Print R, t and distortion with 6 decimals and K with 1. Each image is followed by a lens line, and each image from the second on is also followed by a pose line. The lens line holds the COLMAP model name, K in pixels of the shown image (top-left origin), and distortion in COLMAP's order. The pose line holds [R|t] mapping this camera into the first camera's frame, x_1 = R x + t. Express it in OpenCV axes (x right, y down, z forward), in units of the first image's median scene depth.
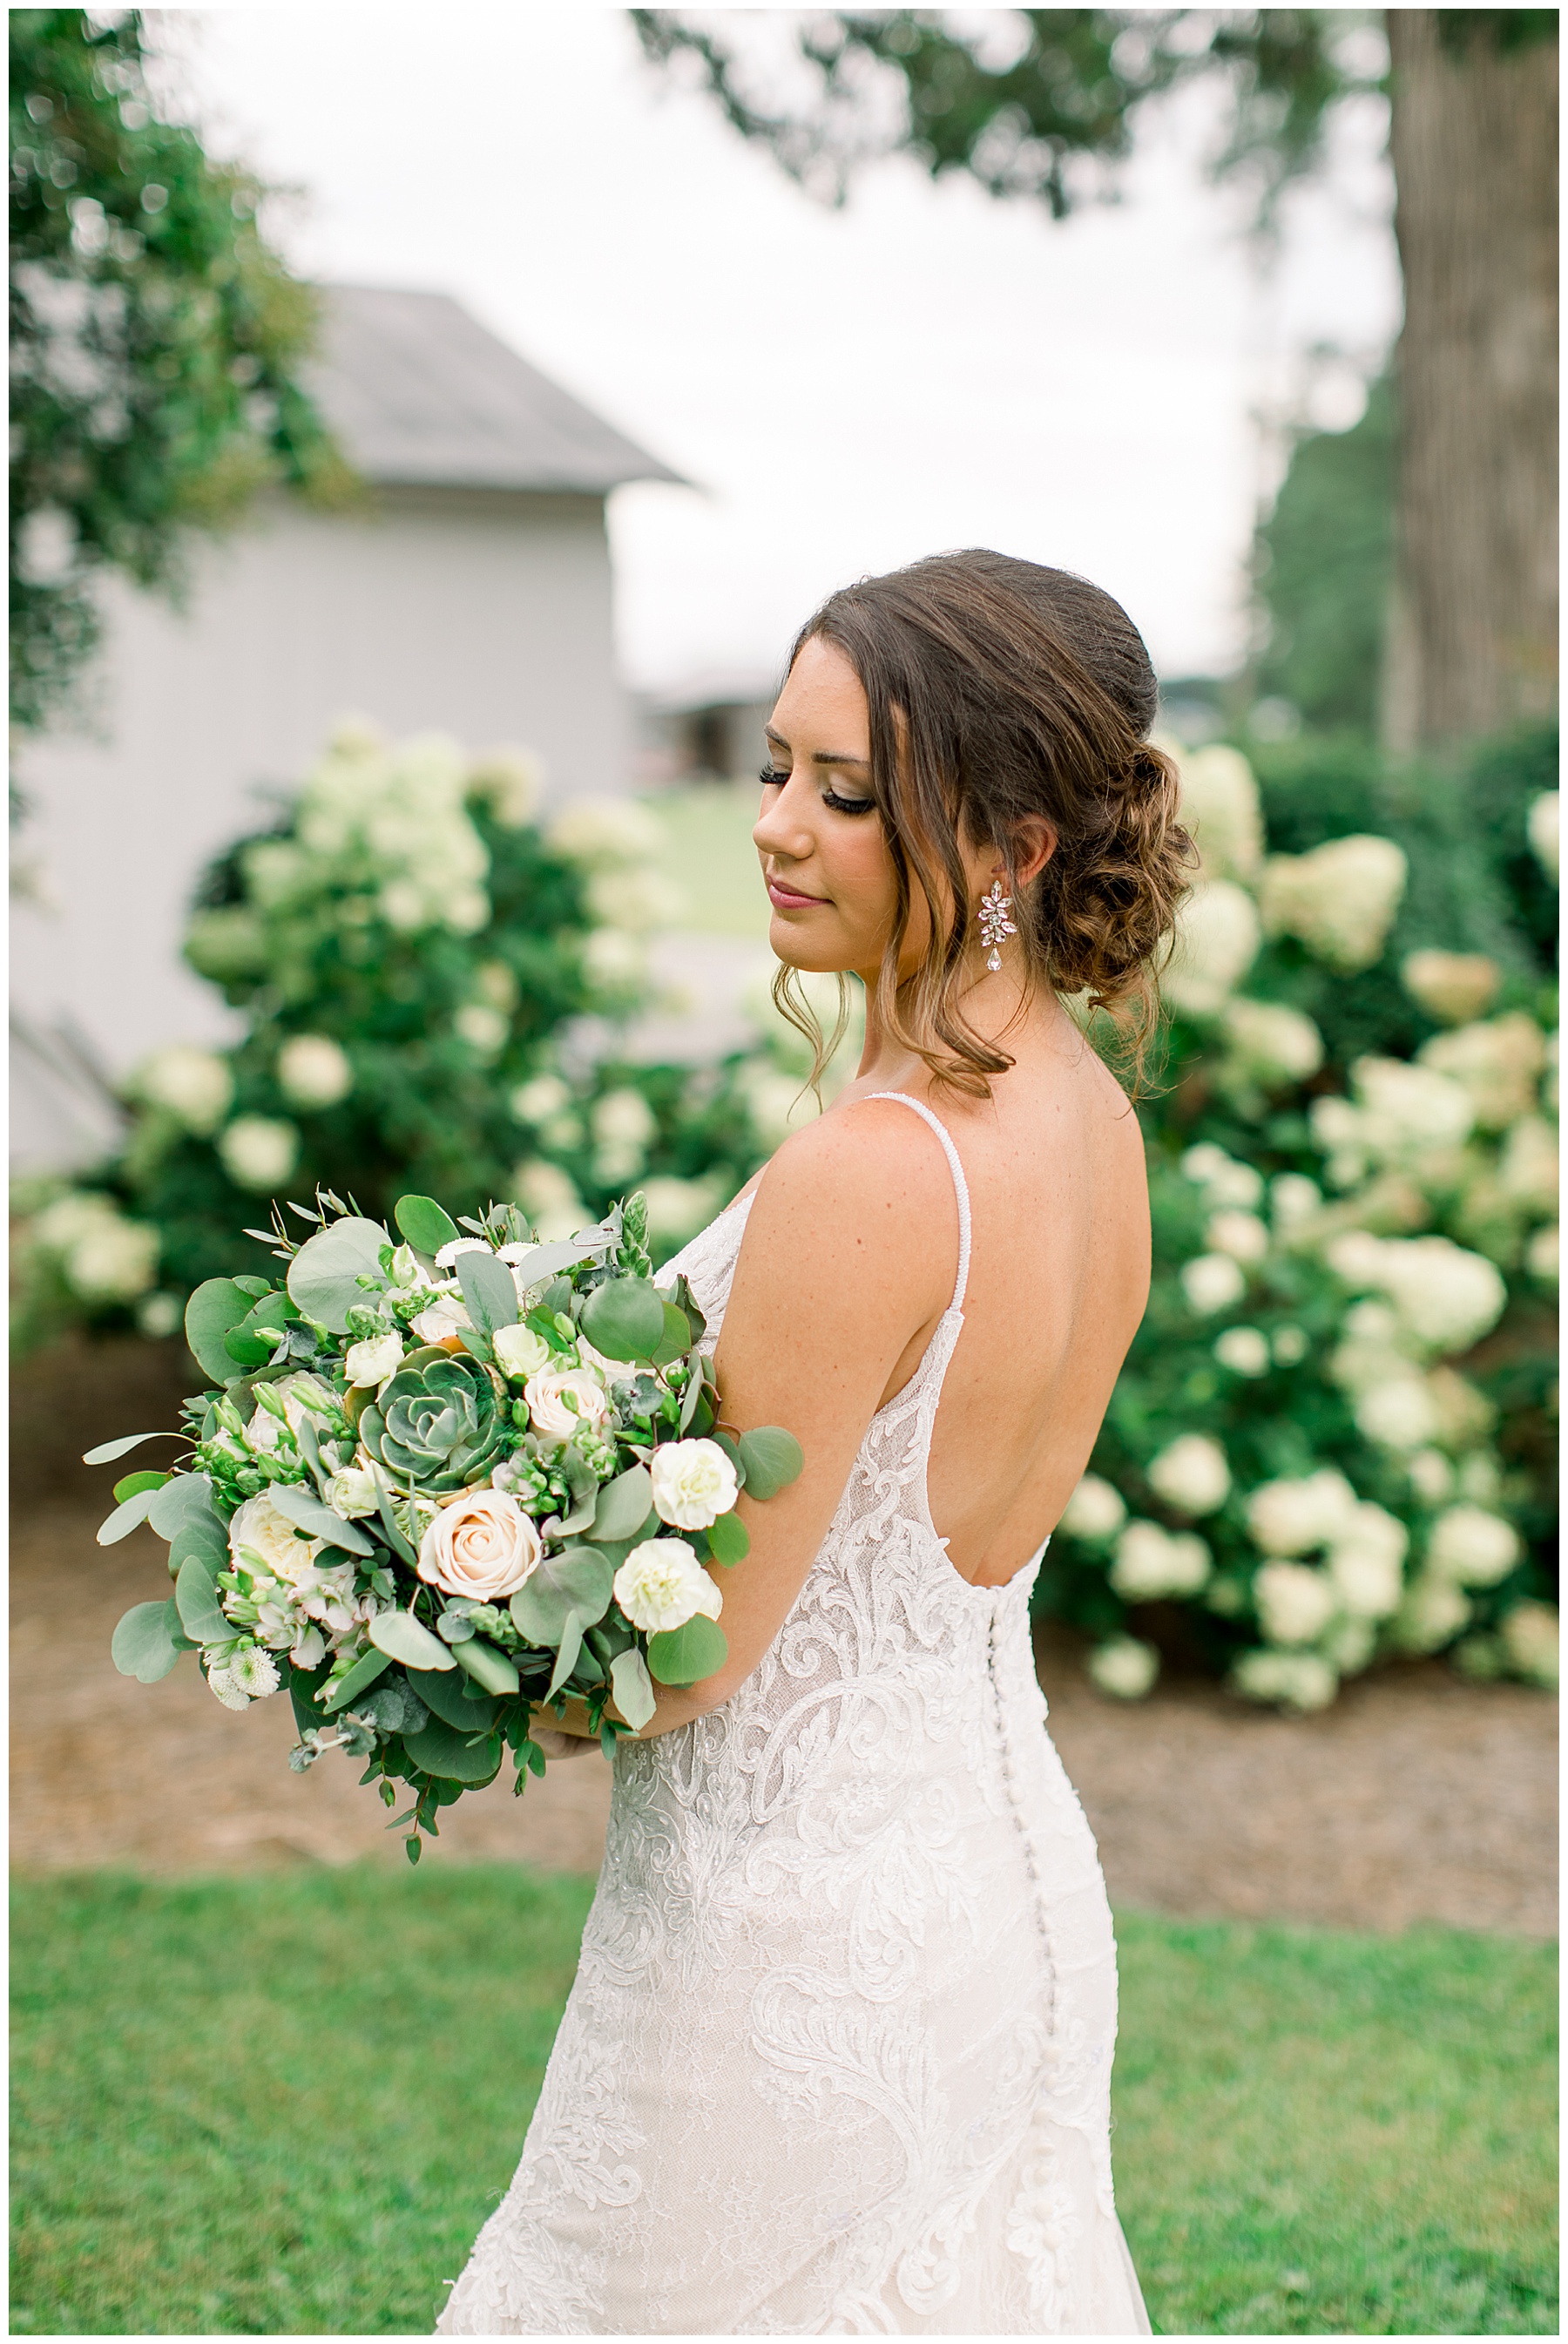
lens RADIAL K [[3787.5, 0, 796.4], [0, 3787.5, 1087.3], [0, 0, 1]] dist [0.026150, -0.072745]
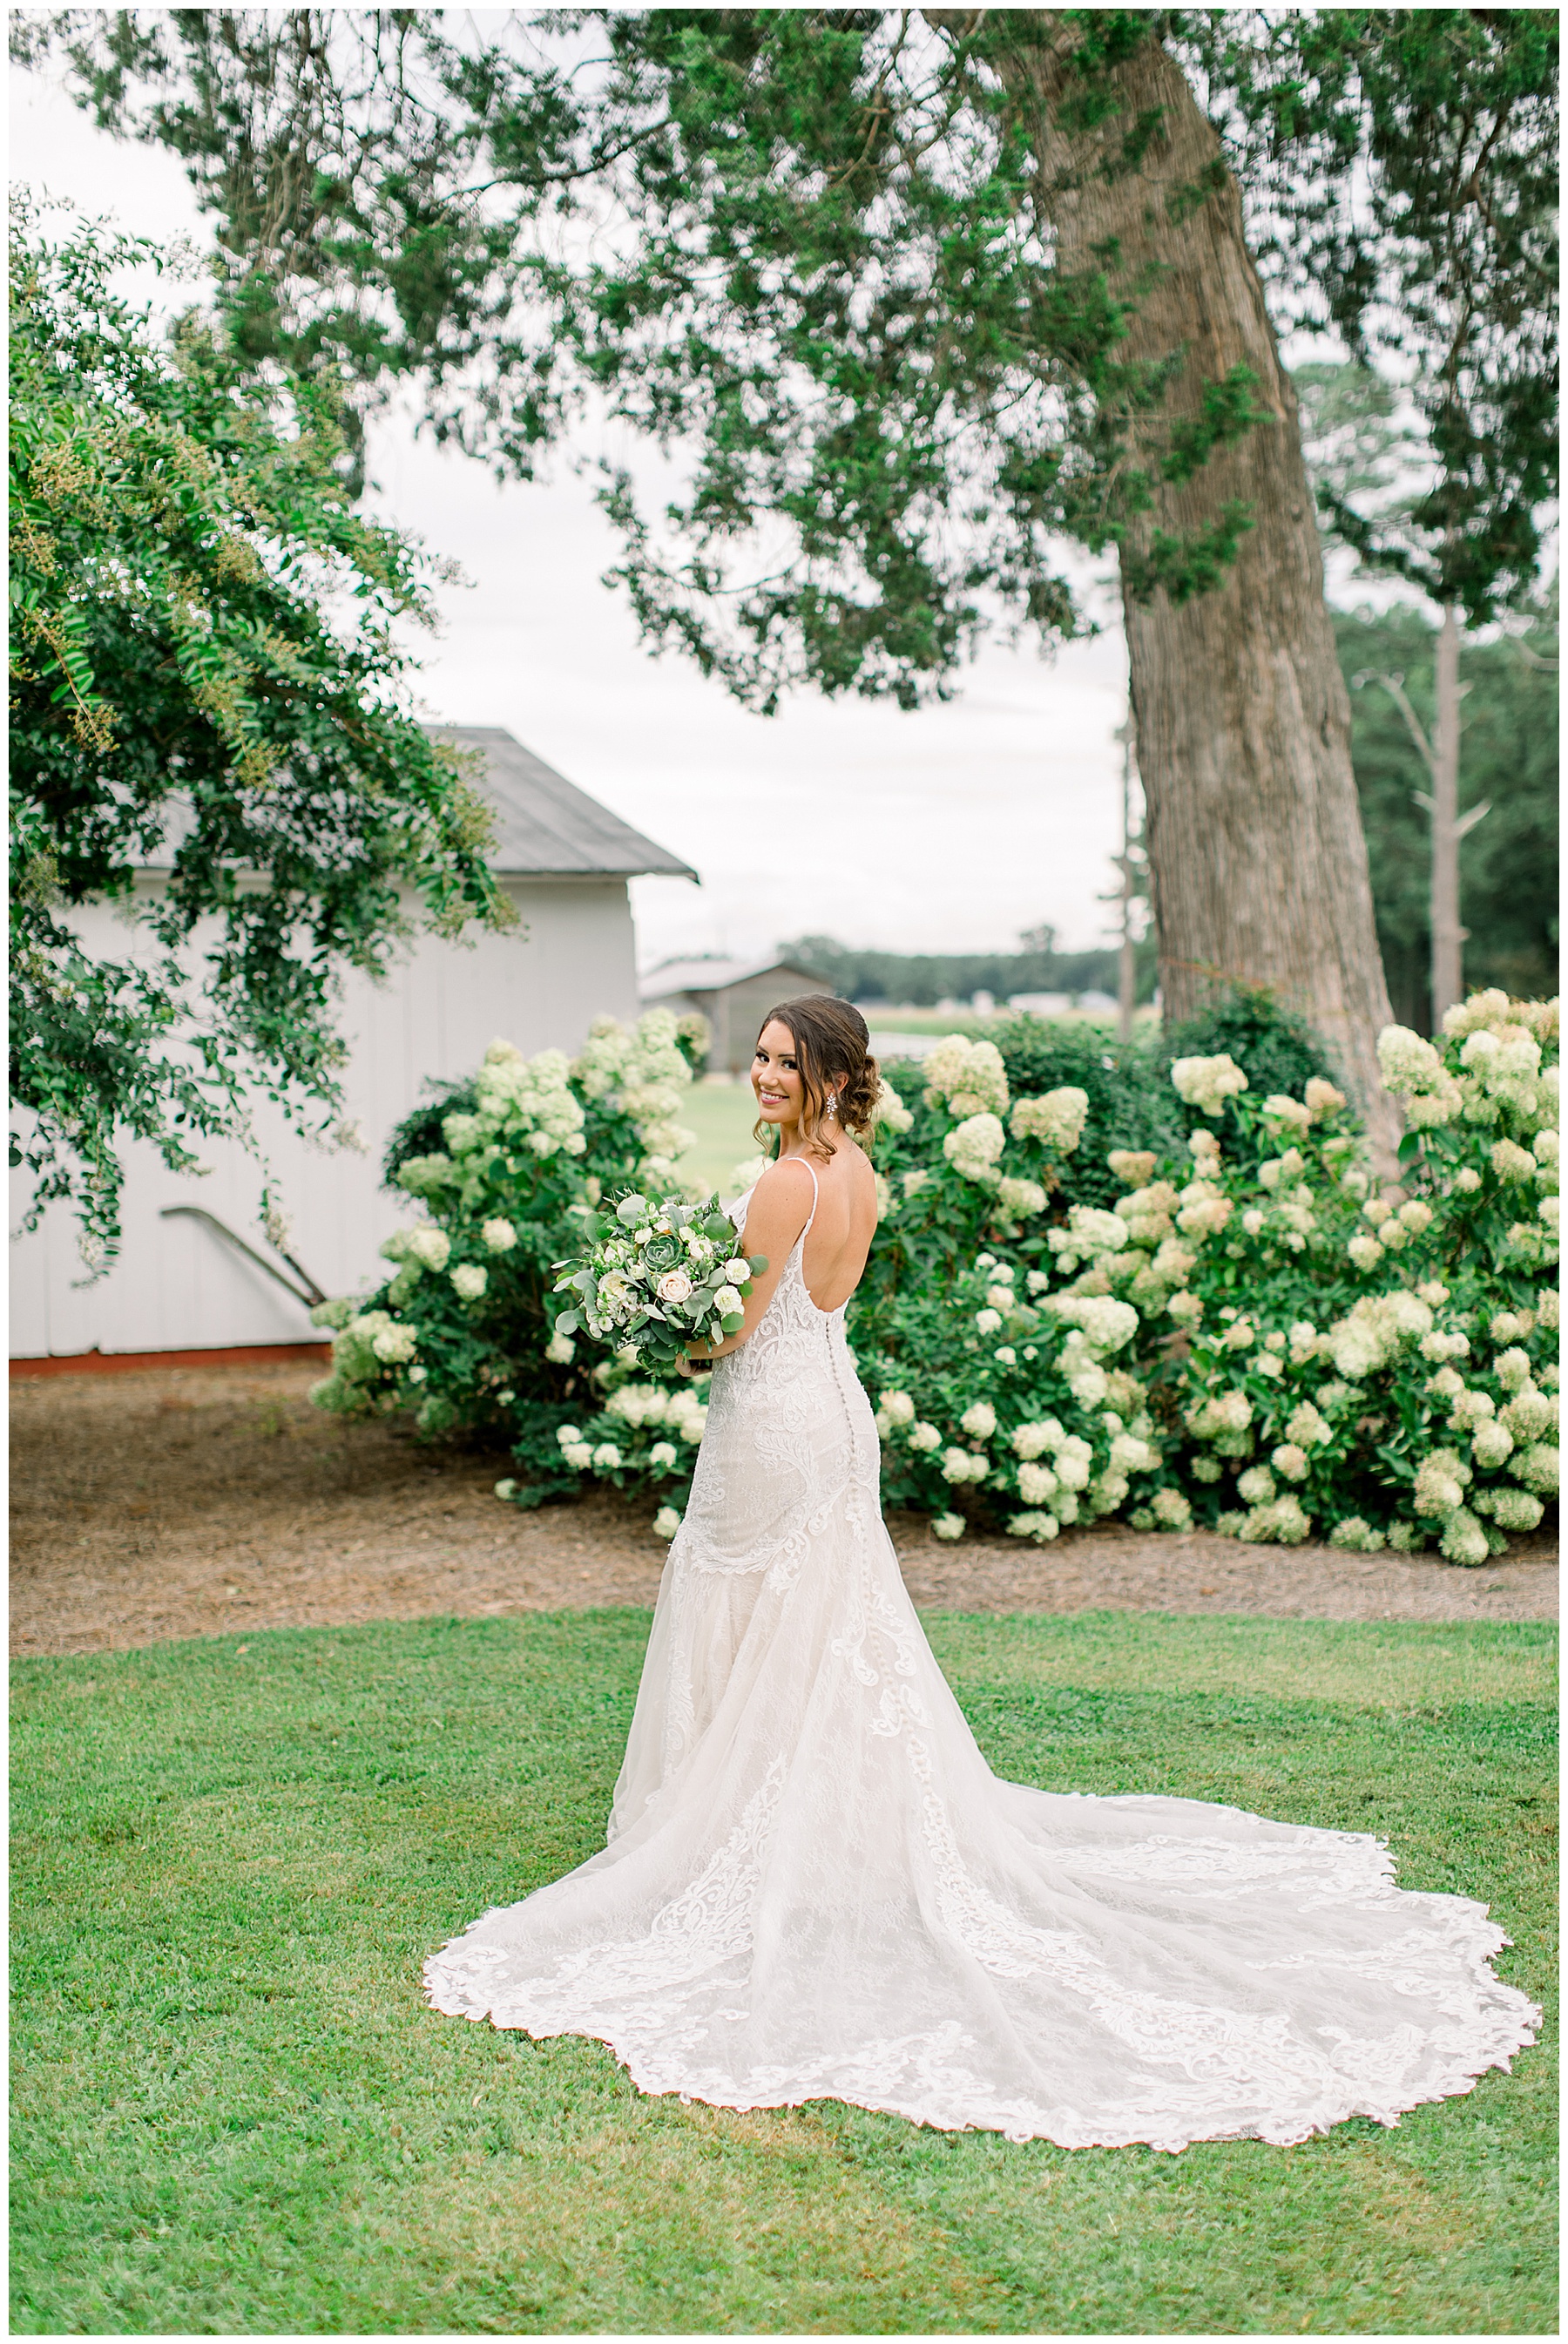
lens RADIAL K [[3439.8, 0, 766.9], [0, 3439.8, 1257.1], [0, 0, 1]] dist [0.022329, -0.058312]
pose [[0.999250, -0.038695, 0.001403, -0.001720], [0.038719, 0.998830, -0.028982, 0.062639], [-0.000280, 0.029015, 0.999579, -0.685898]]
